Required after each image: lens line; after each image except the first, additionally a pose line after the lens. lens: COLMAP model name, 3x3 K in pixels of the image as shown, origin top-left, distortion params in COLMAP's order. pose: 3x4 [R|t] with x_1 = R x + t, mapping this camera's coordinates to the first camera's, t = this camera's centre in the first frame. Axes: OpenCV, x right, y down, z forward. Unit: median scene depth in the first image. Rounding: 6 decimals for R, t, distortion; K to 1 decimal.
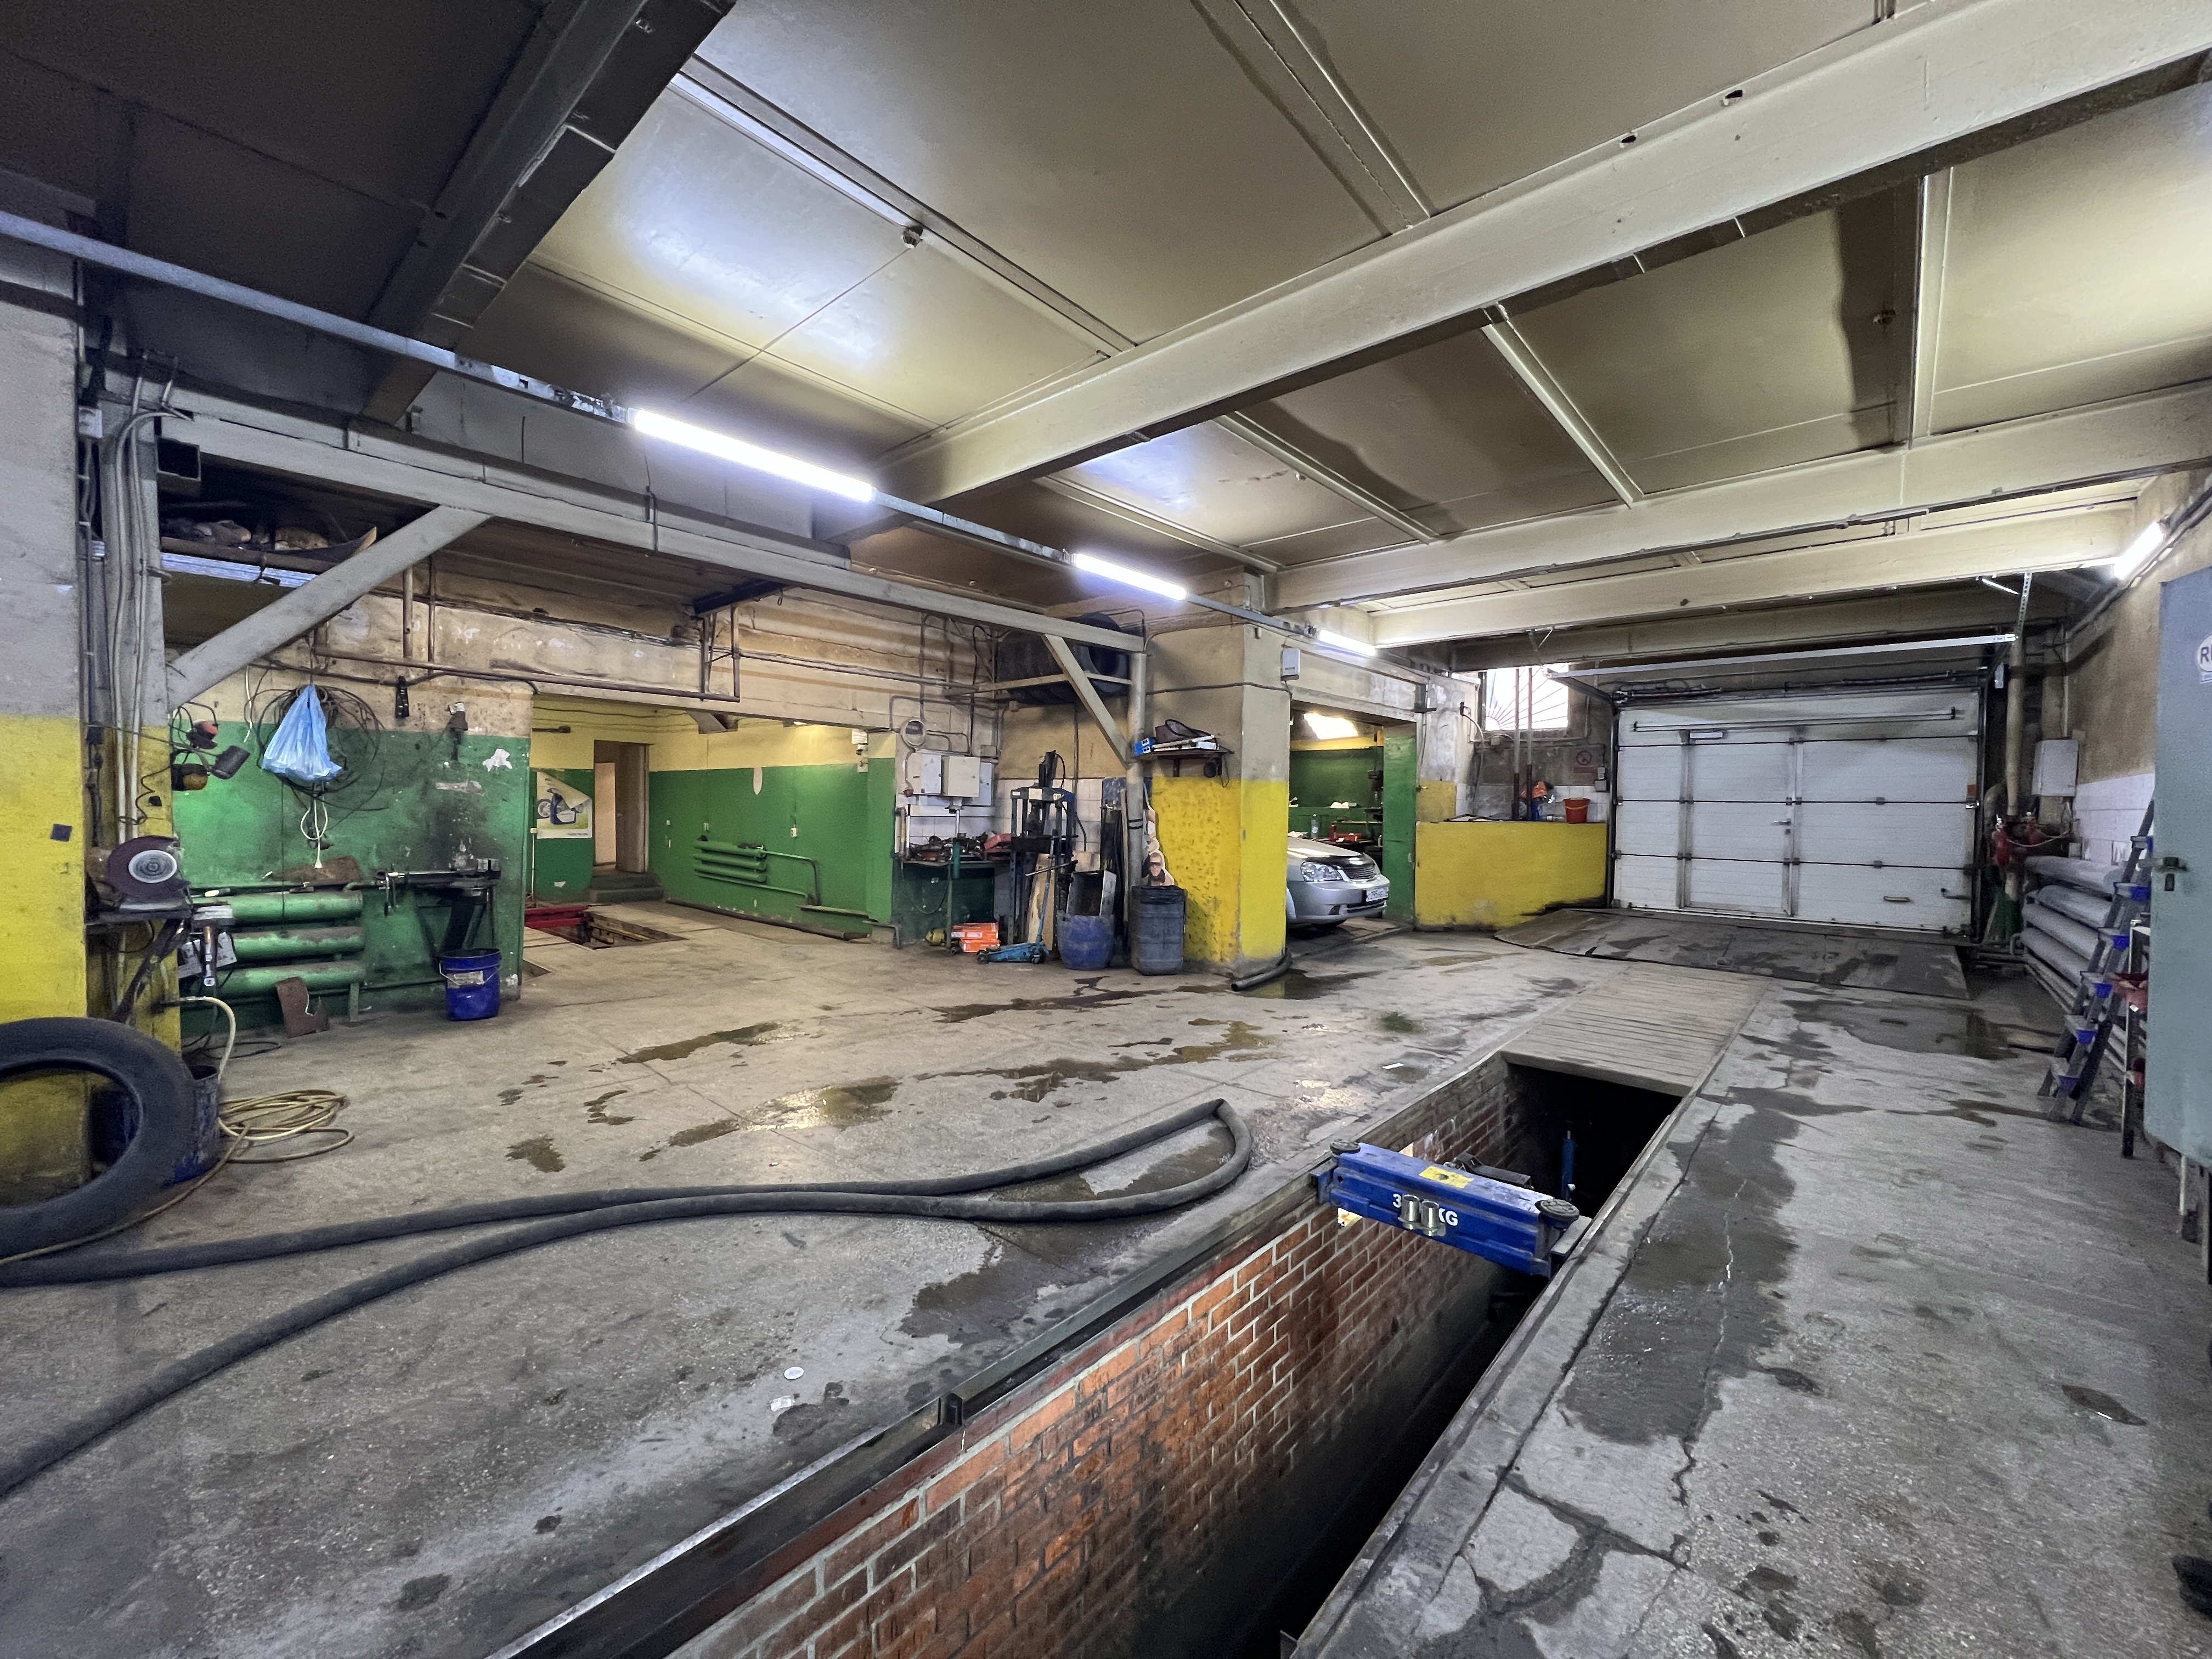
lens RADIAL K [[881.1, 0, 1103.3], [0, 881.1, 822.8], [0, 0, 1]] dist [-0.002818, 0.000325]
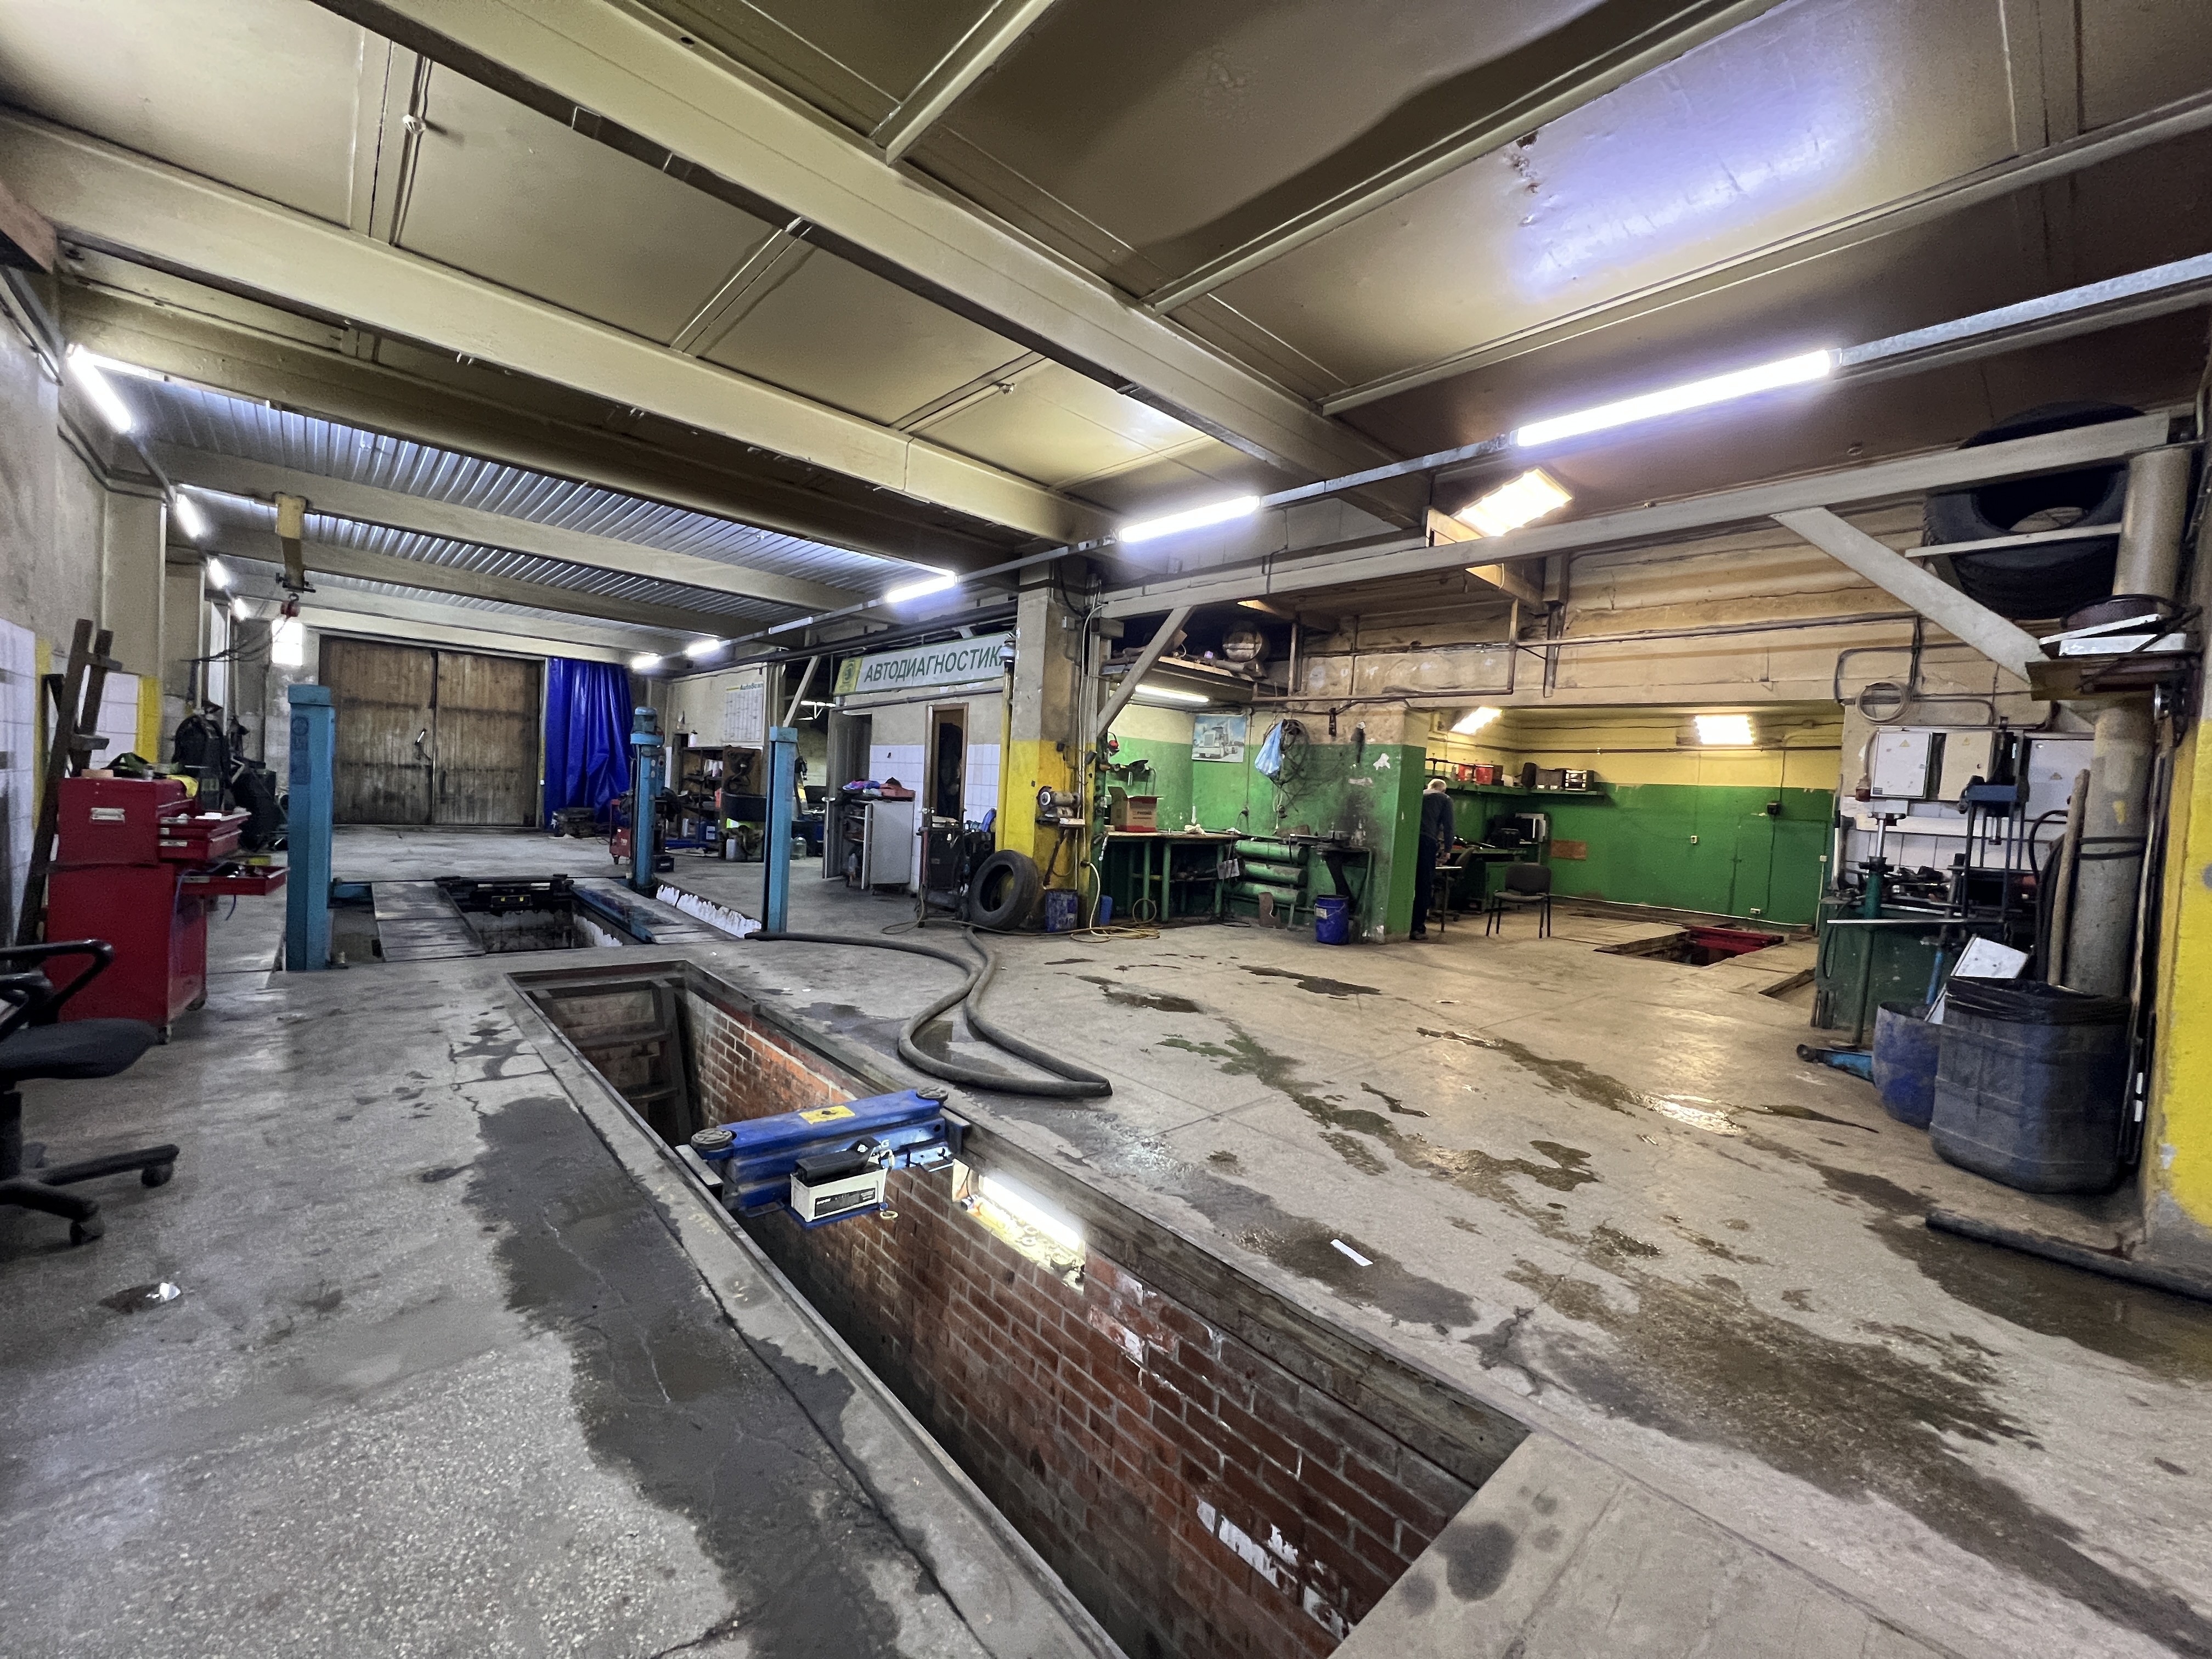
lens RADIAL K [[881.1, 0, 1104.7], [0, 881.1, 823.7], [0, 0, 1]] dist [-0.002818, 0.000325]
pose [[-0.104114, 0.014868, -0.994454, 0.614400], [-0.081119, 0.996430, 0.023391, 0.022414], [0.991252, 0.083104, -0.102536, 0.650112]]
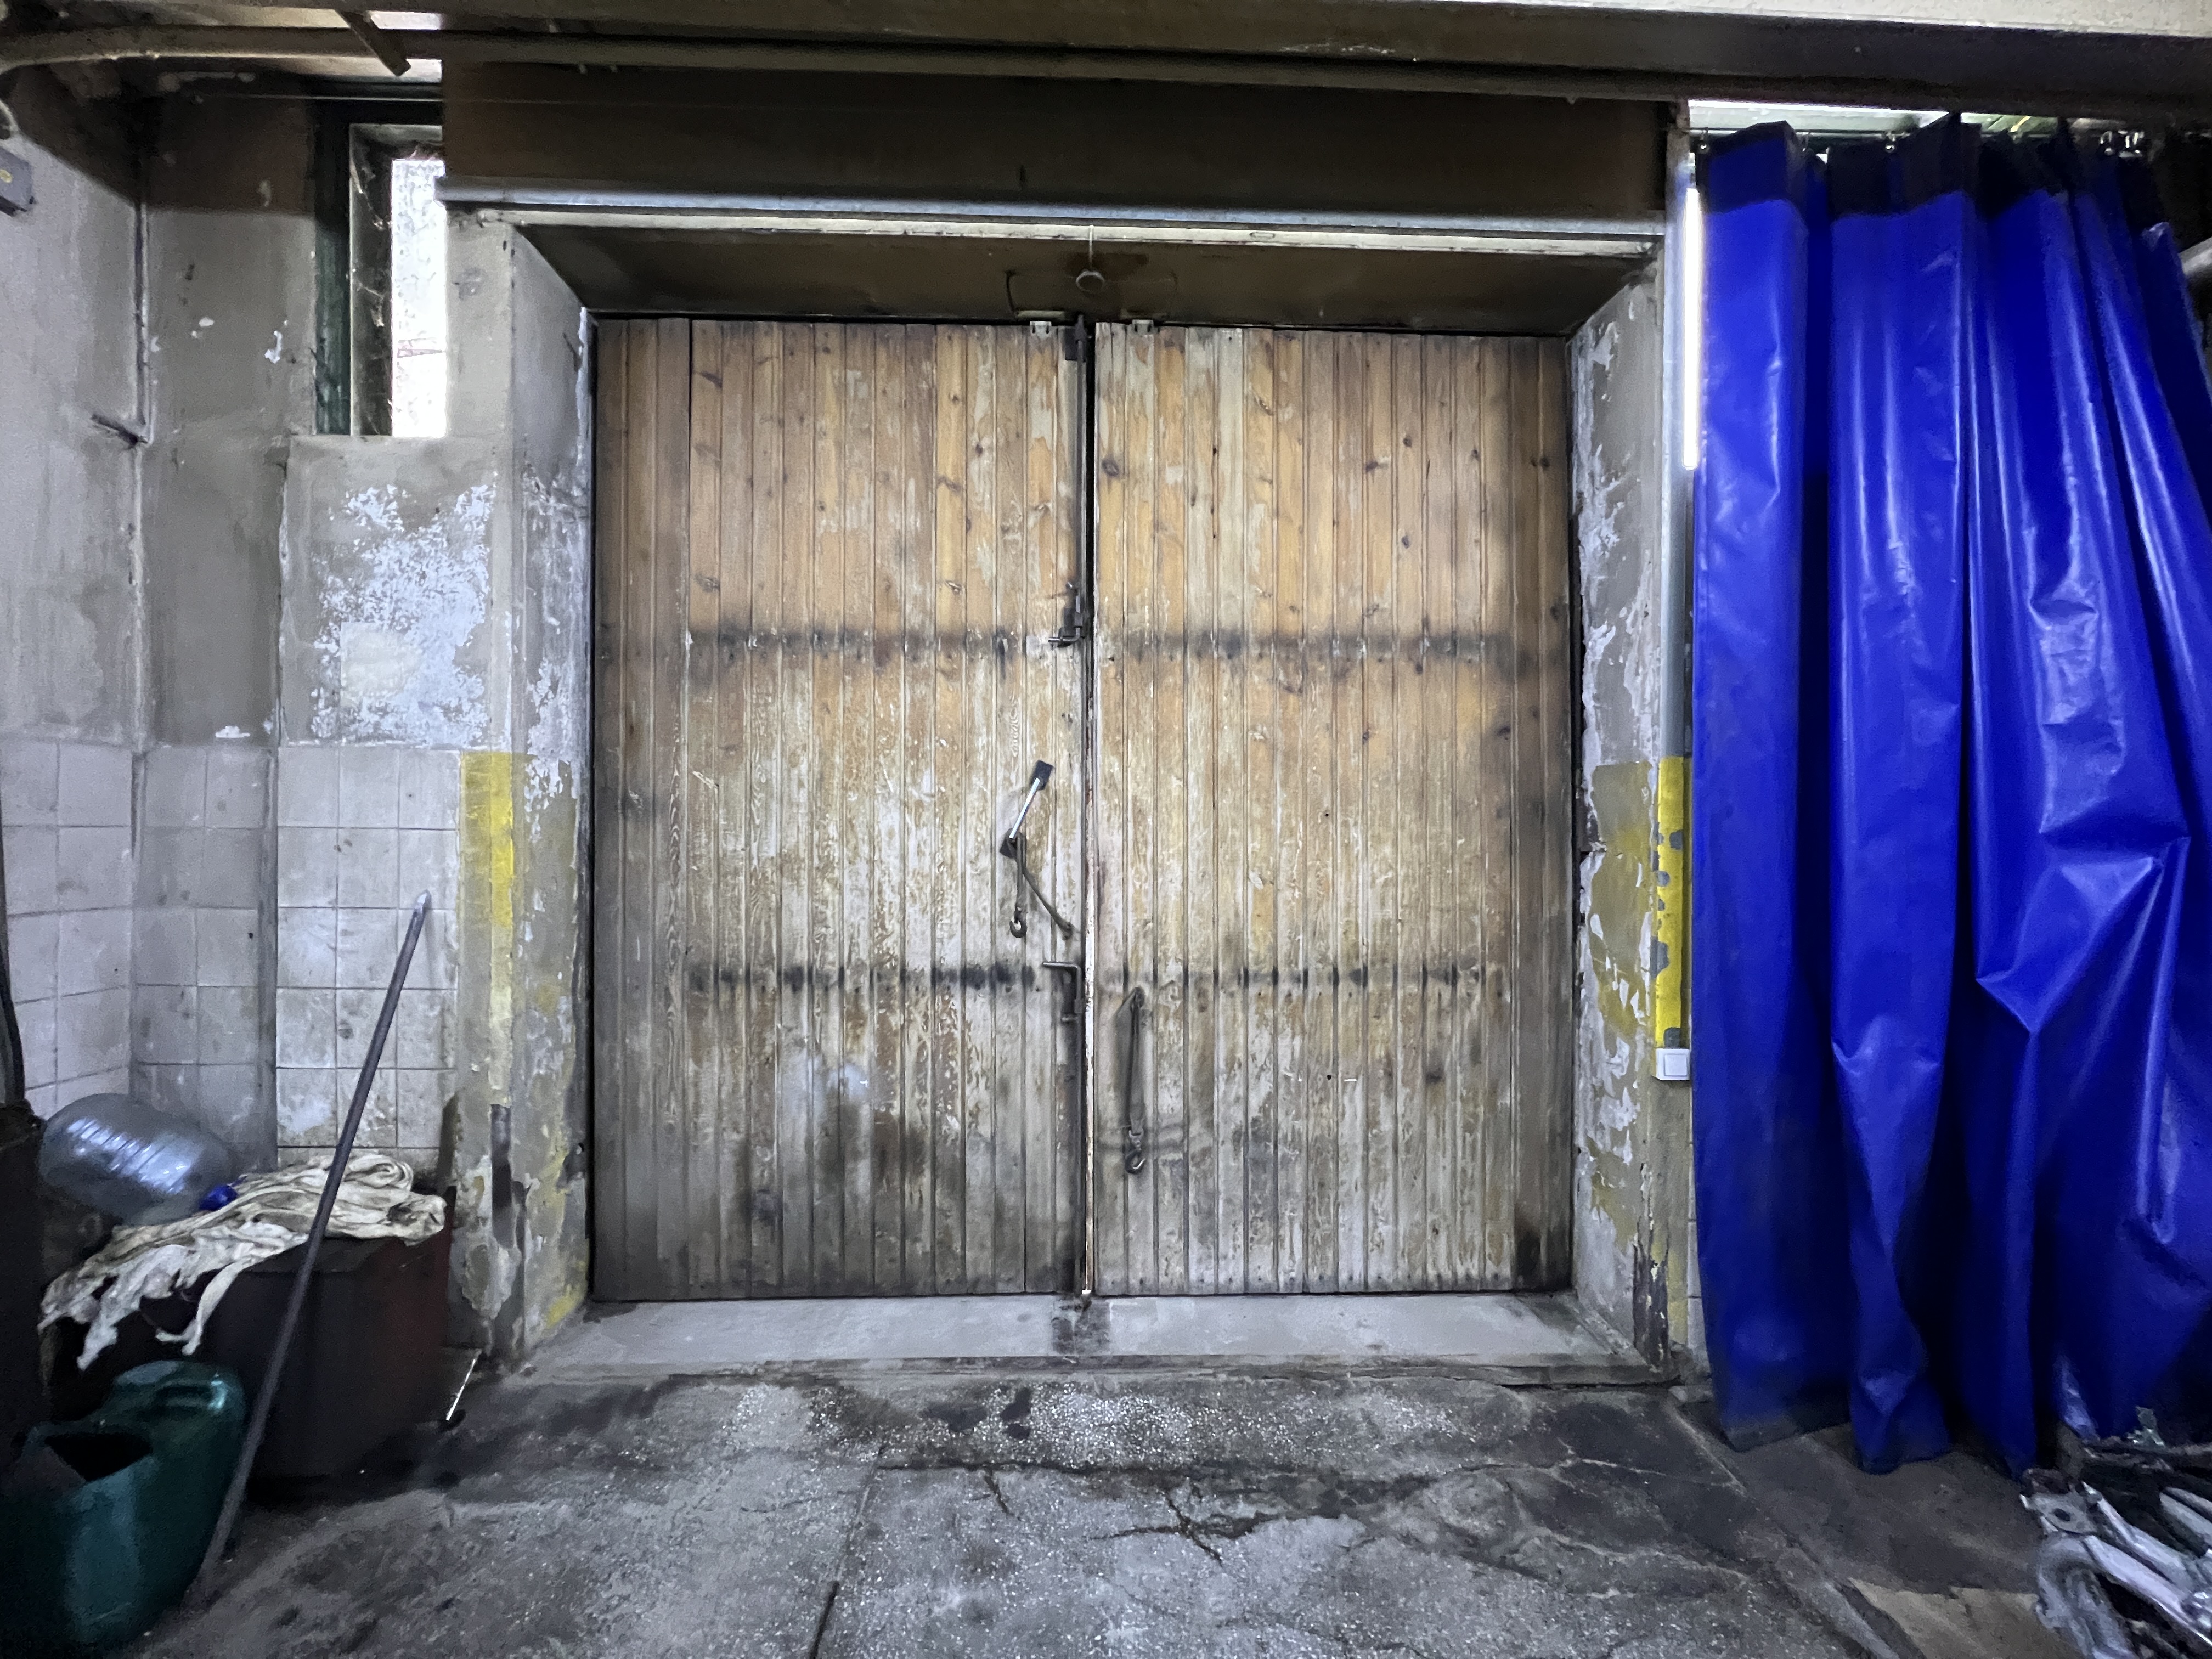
lens RADIAL K [[881.1, 0, 1105.9], [0, 881.1, 826.1], [0, 0, 1]] dist [-0.002818, 0.000325]
pose [[-0.712539, -0.016657, -0.701435, -1.132660], [-0.031316, 0.999477, 0.008078, 0.000383], [0.700934, 0.027722, -0.712688, -0.969112]]
